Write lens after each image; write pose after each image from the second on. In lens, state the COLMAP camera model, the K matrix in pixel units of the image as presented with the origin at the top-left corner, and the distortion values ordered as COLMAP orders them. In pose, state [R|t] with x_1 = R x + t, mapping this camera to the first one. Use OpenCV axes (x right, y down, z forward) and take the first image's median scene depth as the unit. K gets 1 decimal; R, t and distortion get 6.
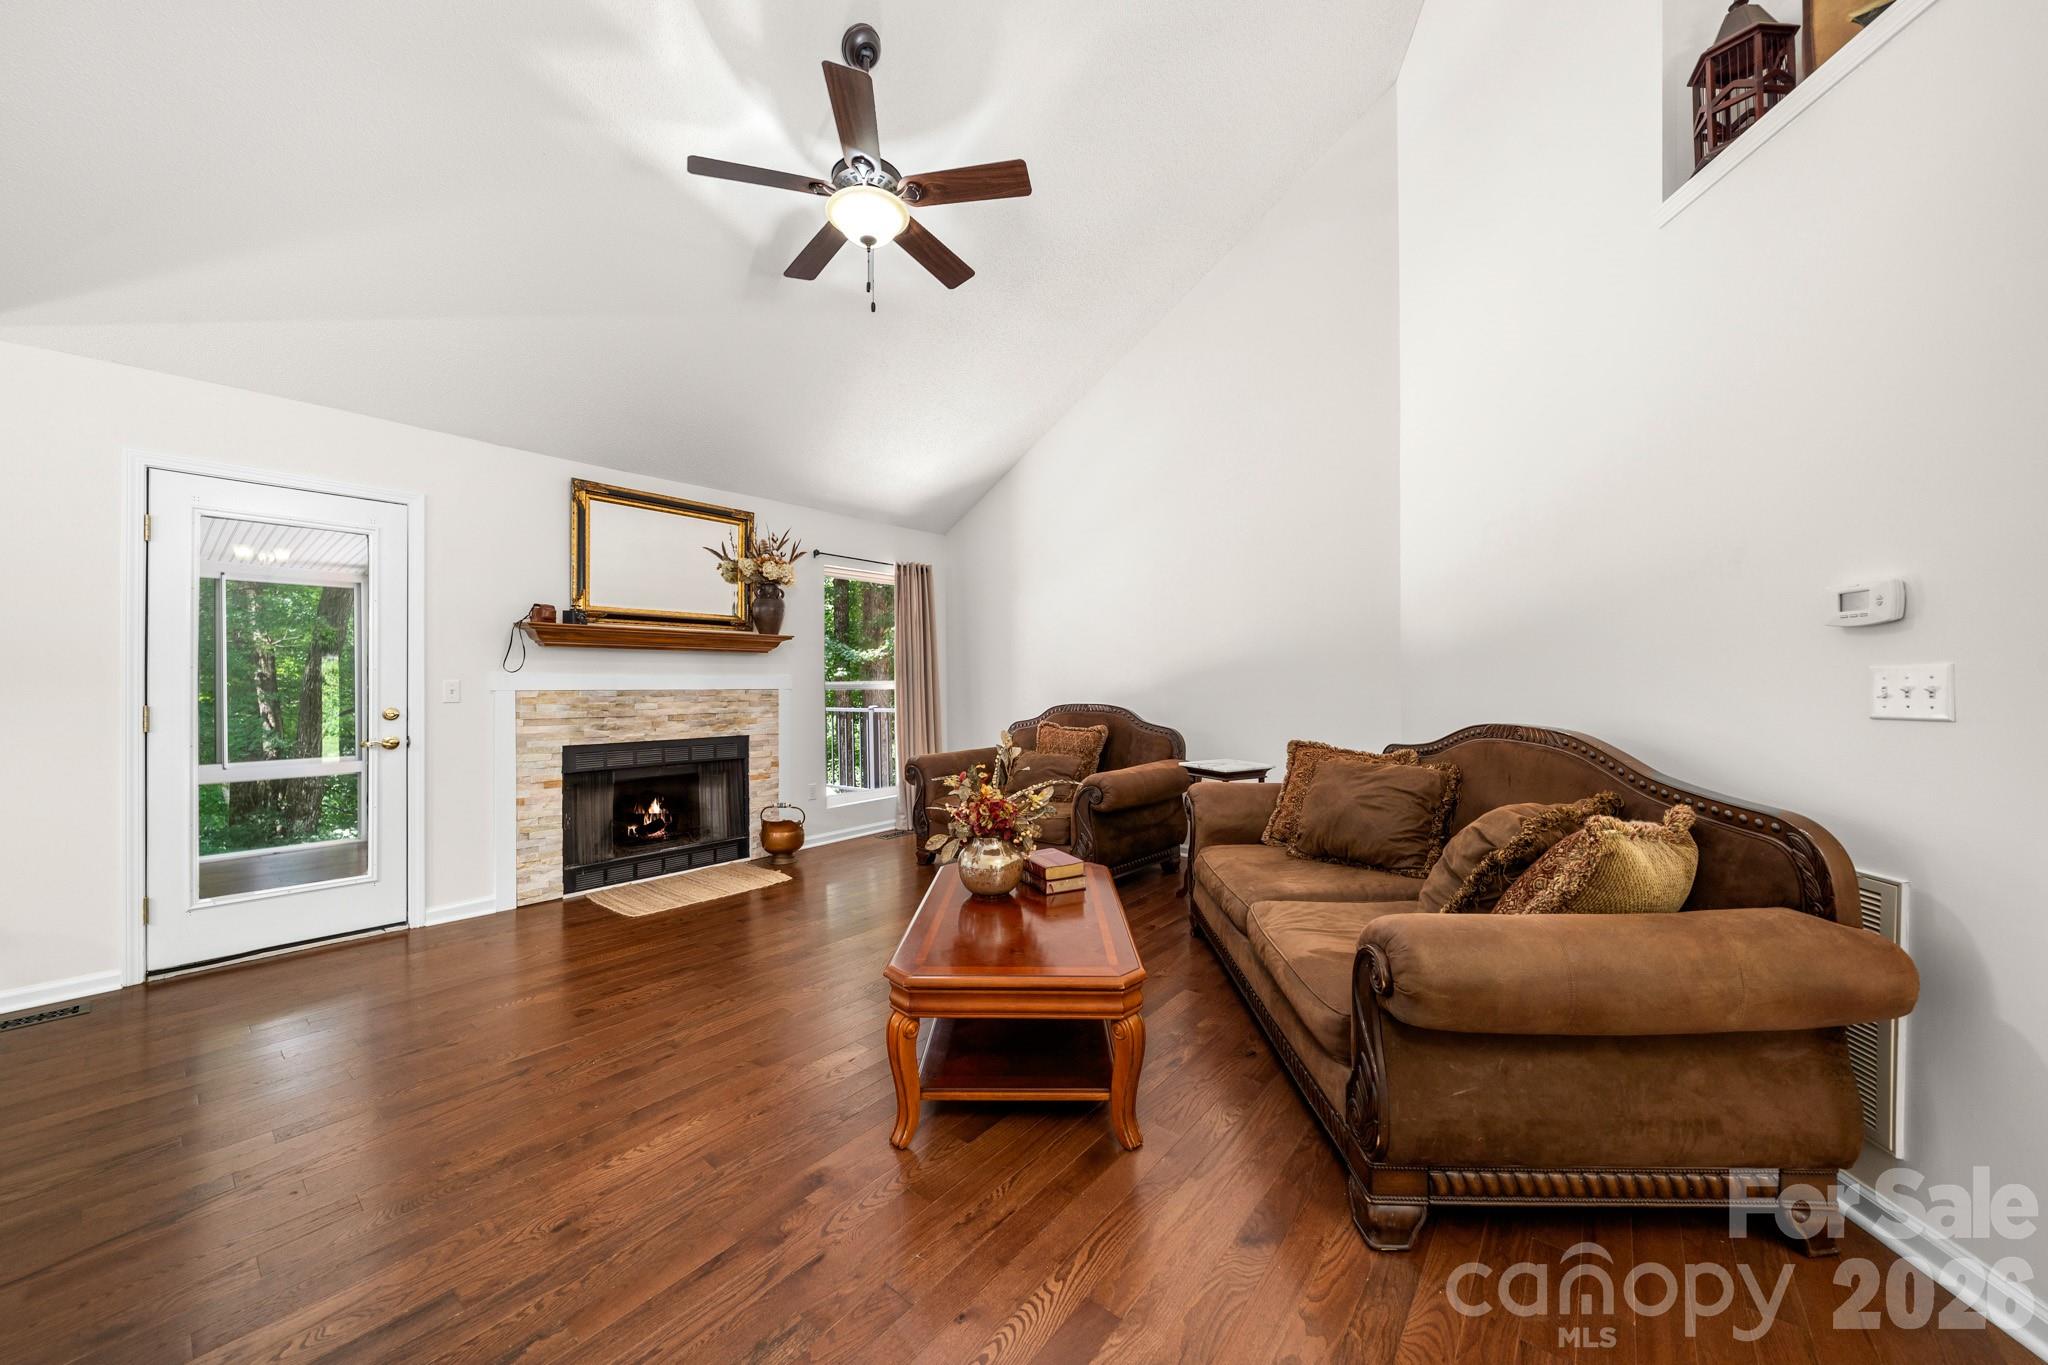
lens RADIAL K [[737.2, 0, 1026.5], [0, 737.2, 682.2], [0, 0, 1]] dist [-0.002299, -0.000075]
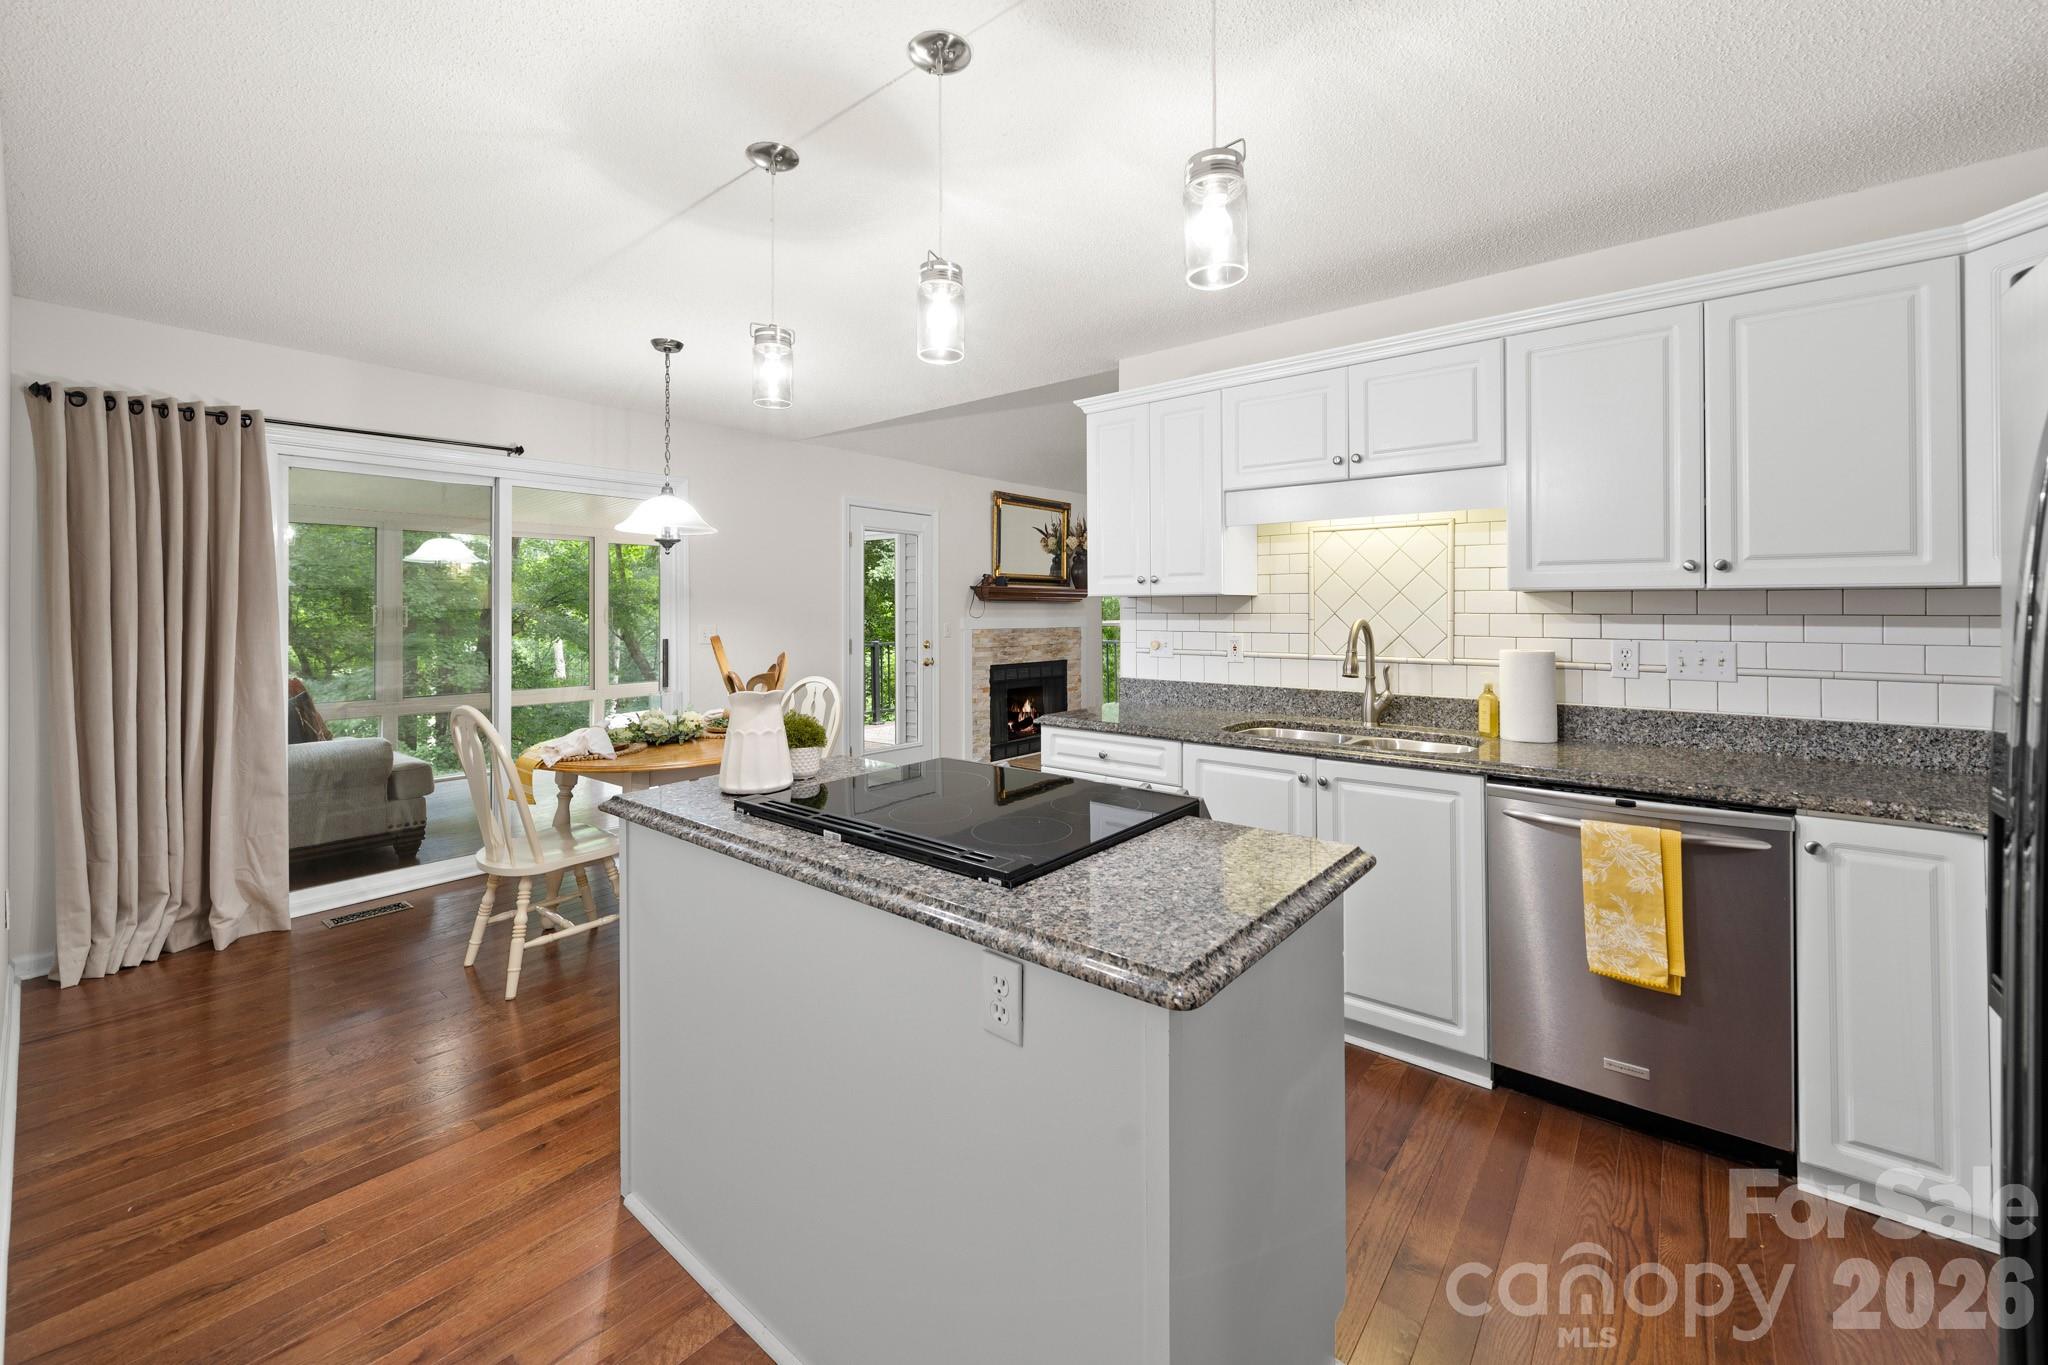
lens RADIAL K [[841.0, 0, 1019.2], [0, 841.0, 604.8], [0, 0, 1]] dist [0.000400, -0.000842]
pose [[0.999995, 0.002458, -0.002066, -0.522431], [-0.002469, 0.999983, -0.005338, -0.028059], [0.002053, 0.005343, 0.999984, -0.698398]]
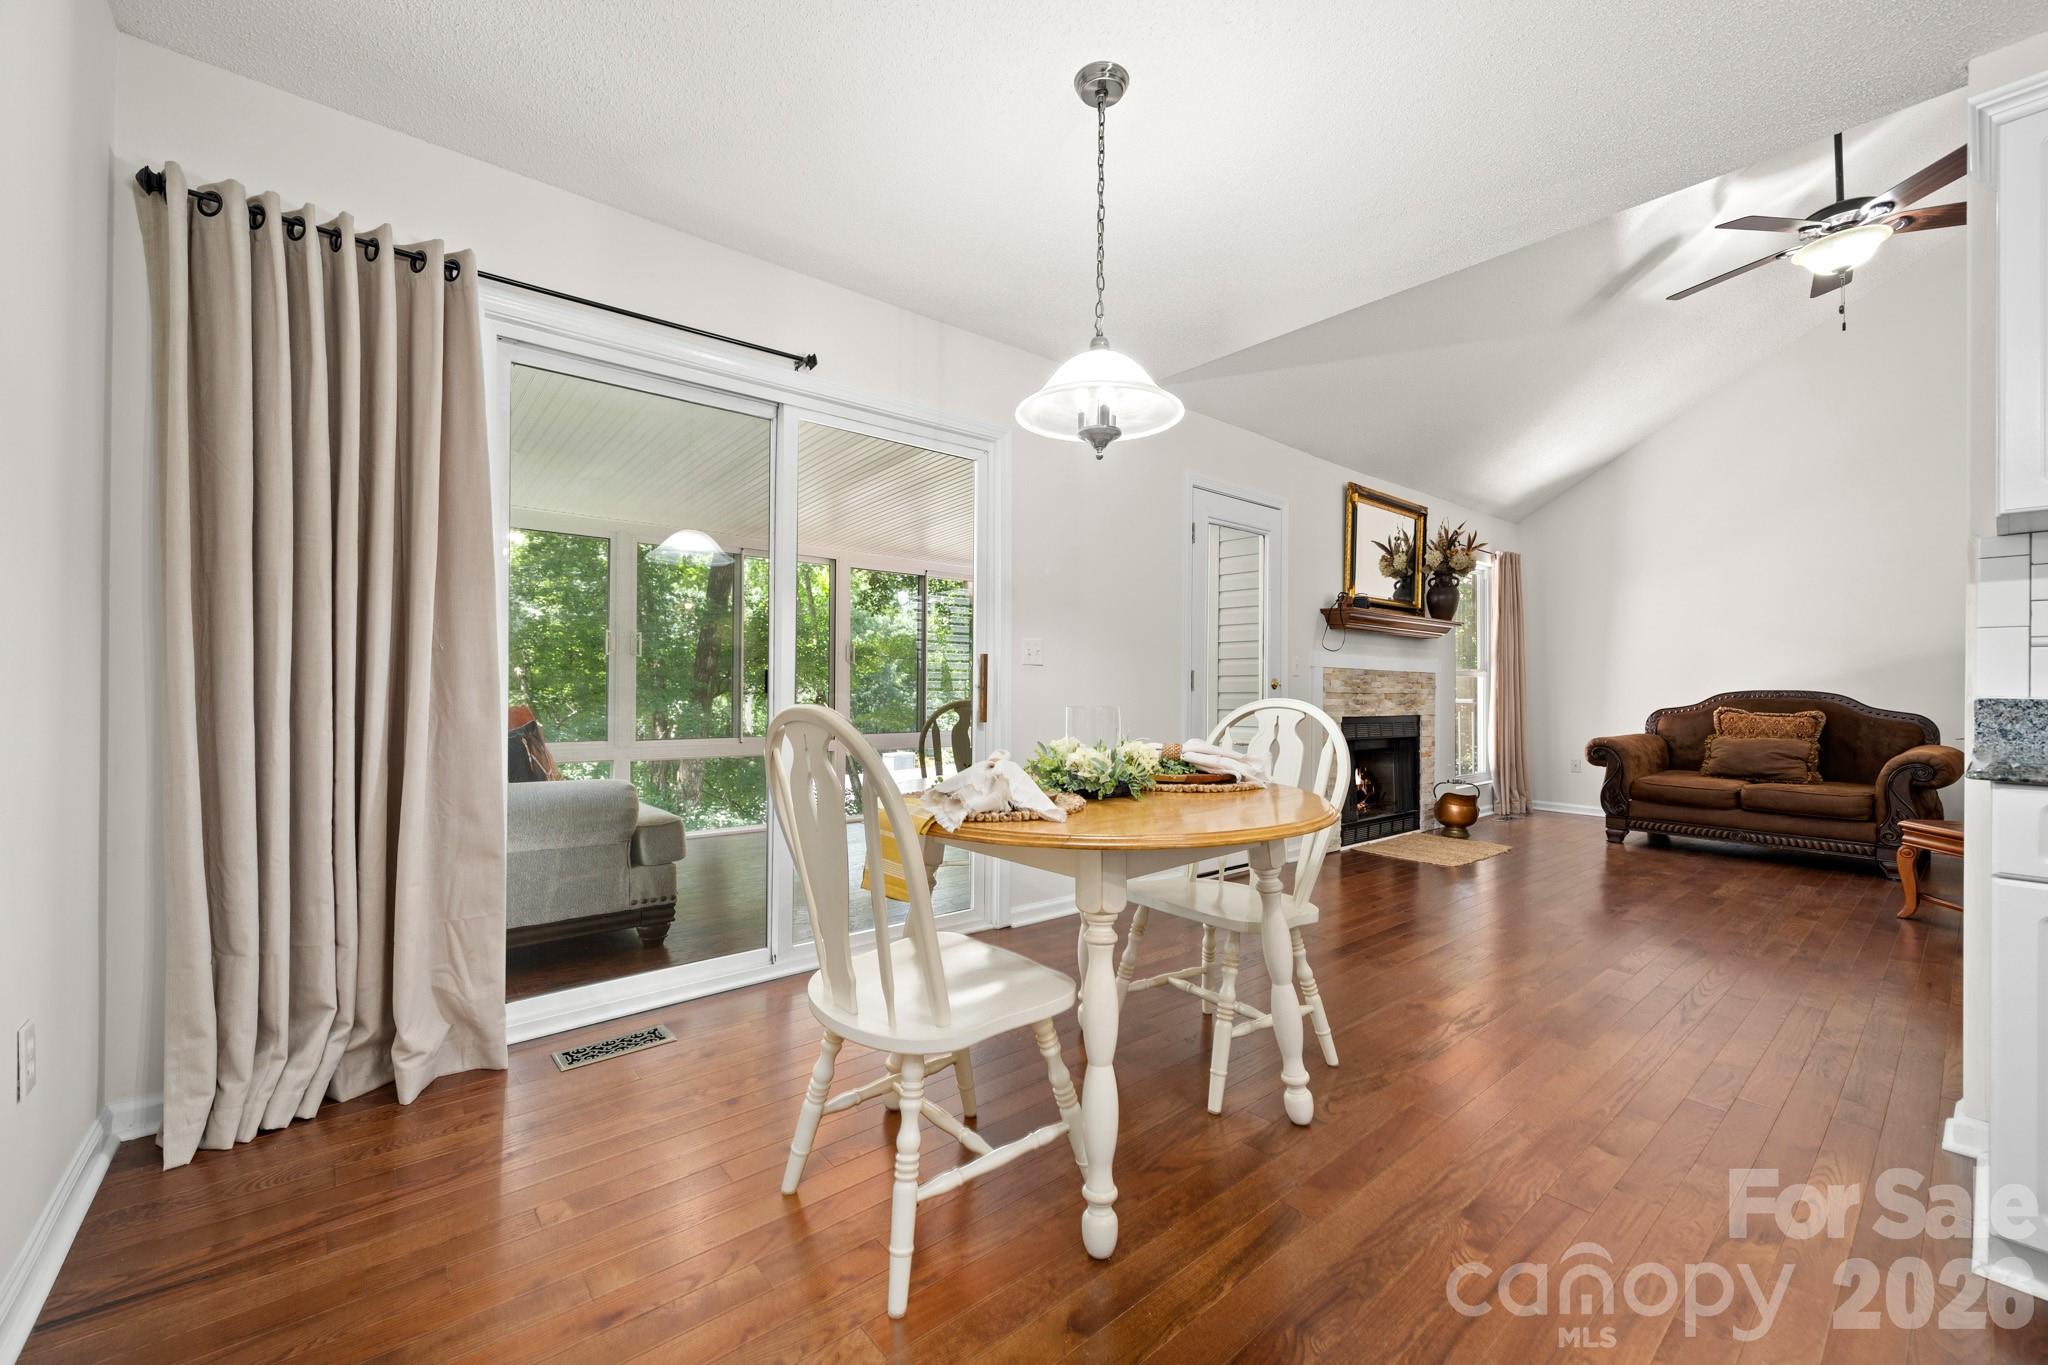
lens RADIAL K [[835.2, 0, 1012.3], [0, 835.2, 685.7], [0, 0, 1]] dist [0.000361, -0.000393]
pose [[0.982522, 0.011690, -0.185780, -0.823883], [-0.012240, 0.999923, -0.001810, 0.043261], [0.185745, 0.004052, 0.982590, -0.340108]]
